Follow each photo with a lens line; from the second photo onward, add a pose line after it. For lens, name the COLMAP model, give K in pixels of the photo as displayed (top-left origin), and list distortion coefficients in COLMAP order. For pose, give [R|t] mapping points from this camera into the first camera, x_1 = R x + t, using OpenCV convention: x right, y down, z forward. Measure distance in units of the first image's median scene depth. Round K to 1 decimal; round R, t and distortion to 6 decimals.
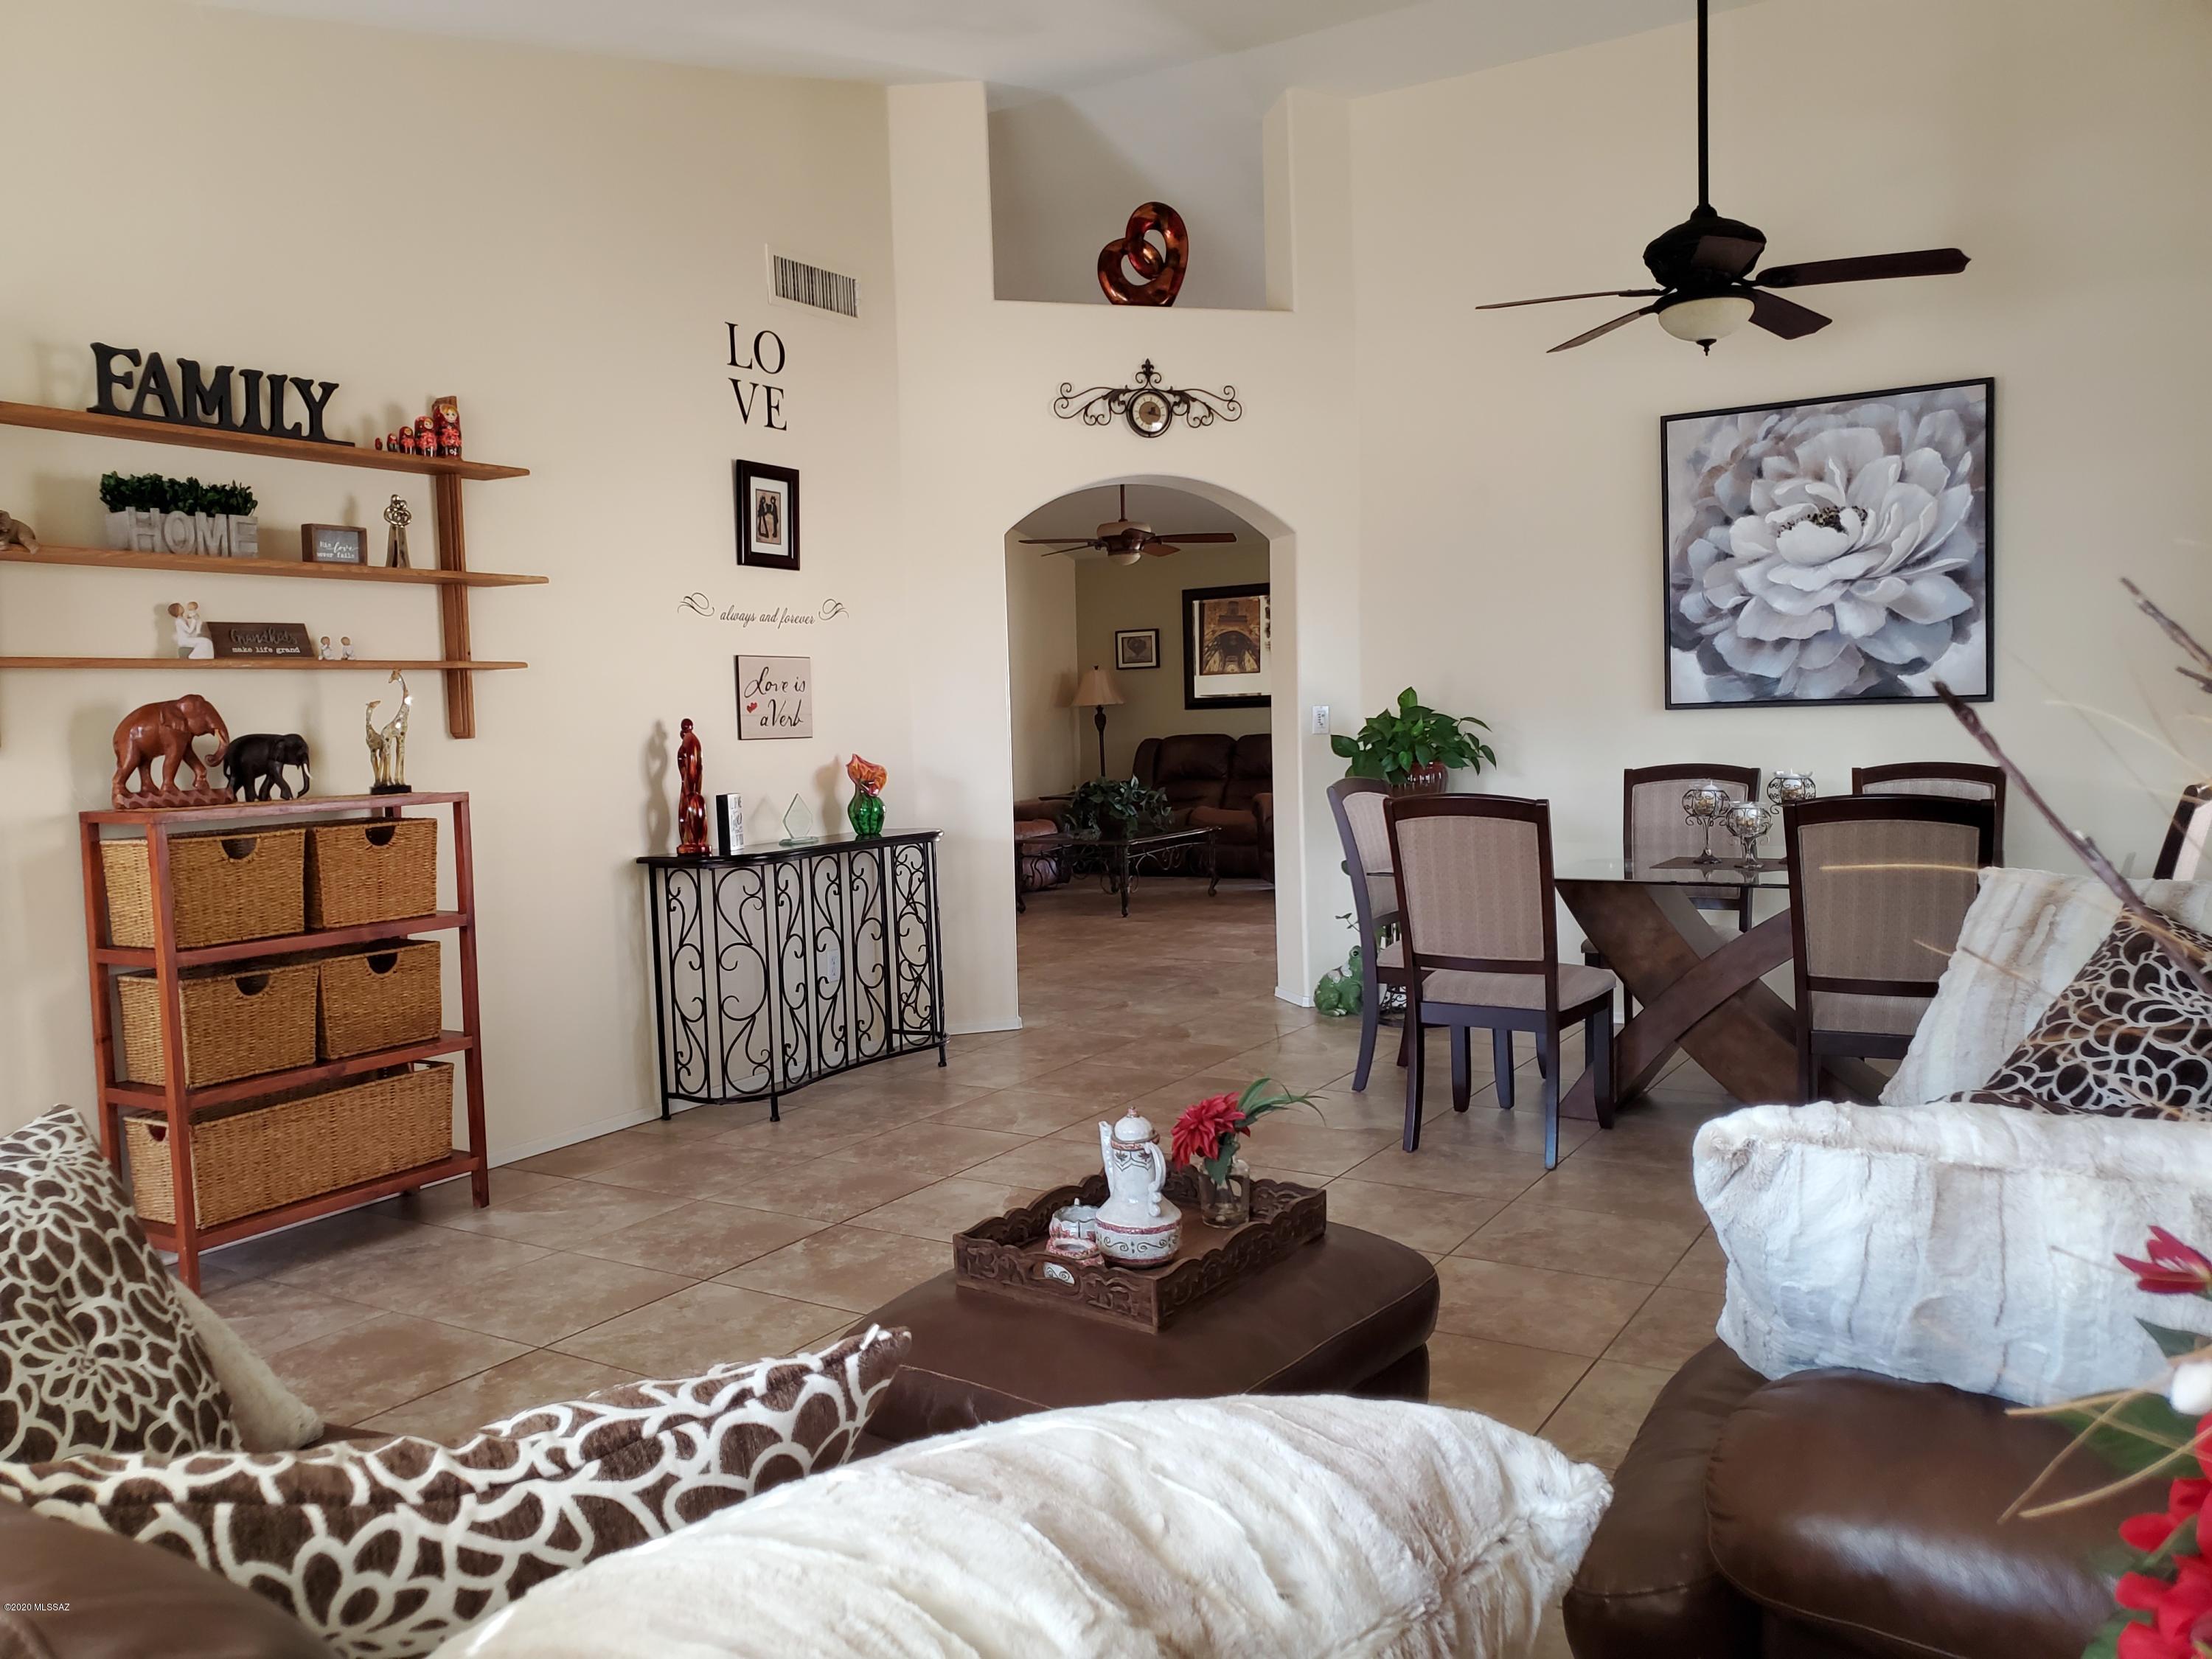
lens RADIAL K [[1768.2, 0, 1112.3], [0, 1768.2, 824.0], [0, 0, 1]] dist [0.110223, -0.017185]
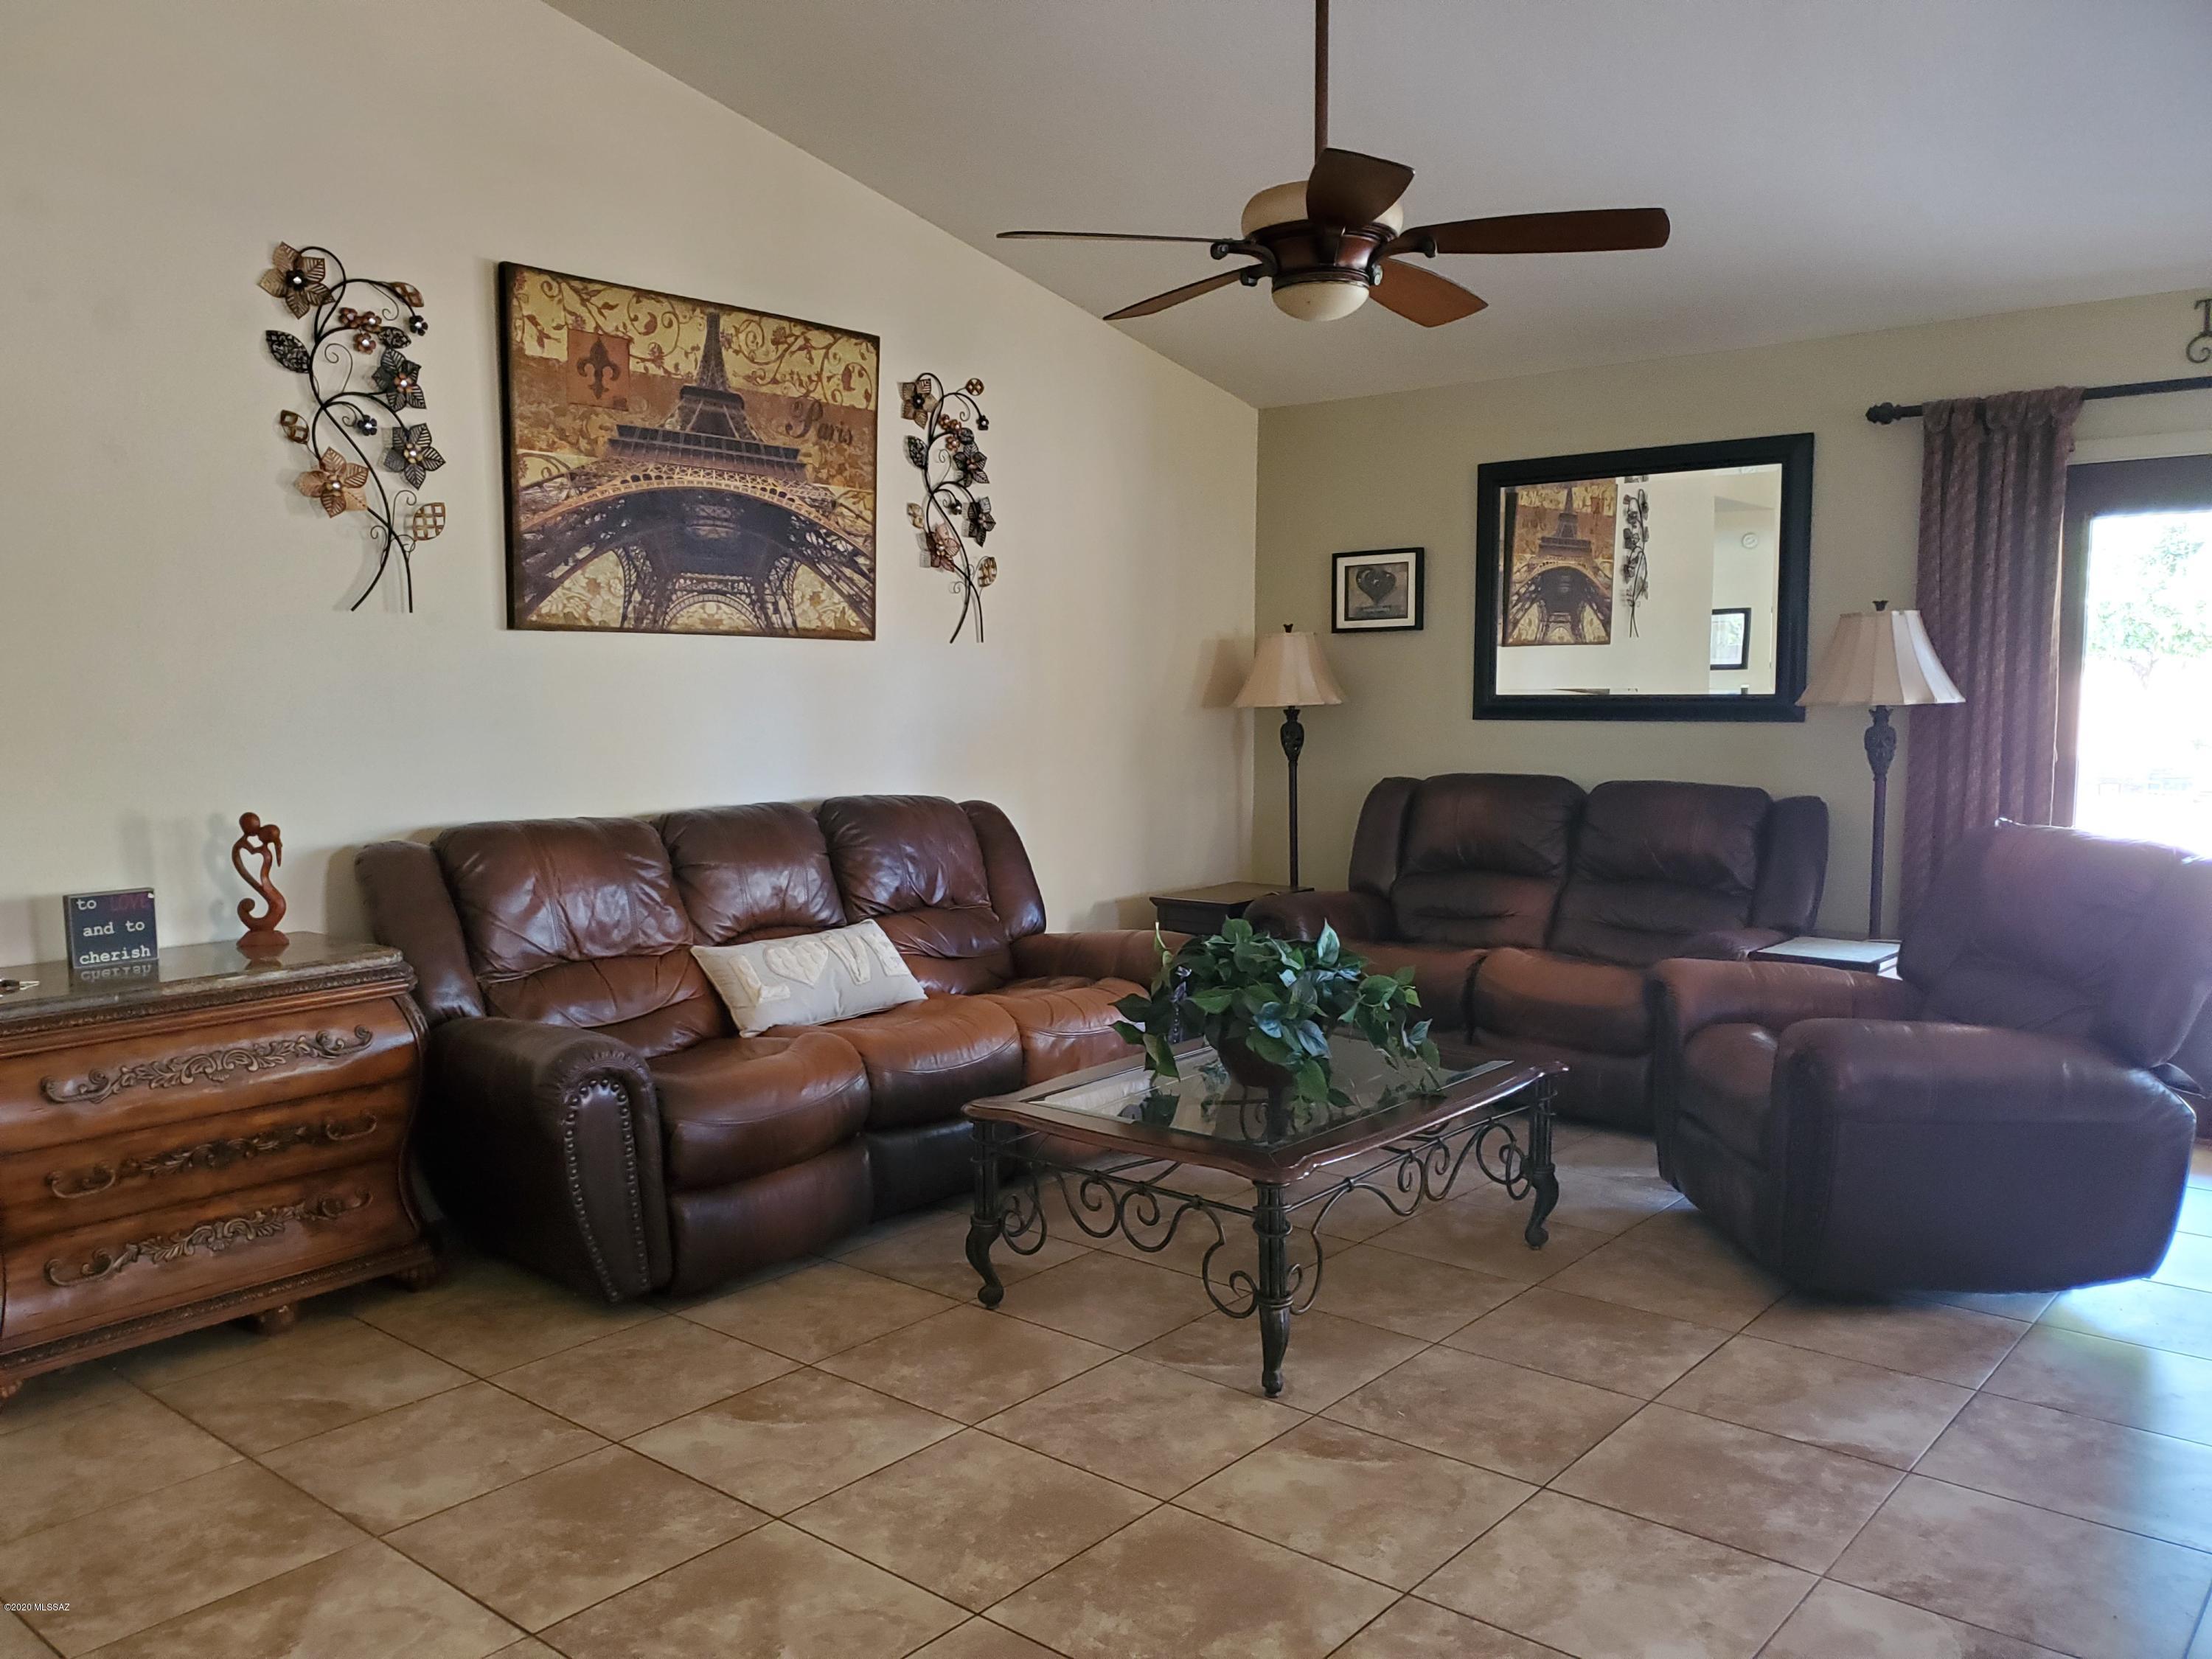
lens RADIAL K [[1768.2, 0, 1098.8], [0, 1768.2, 836.1], [0, 0, 1]] dist [0.110223, -0.017185]
pose [[0.987078, 0.036742, -0.155971, 0.019435], [-0.032755, 0.999069, 0.028058, -0.048065], [0.156857, -0.022587, 0.987363, 0.567068]]
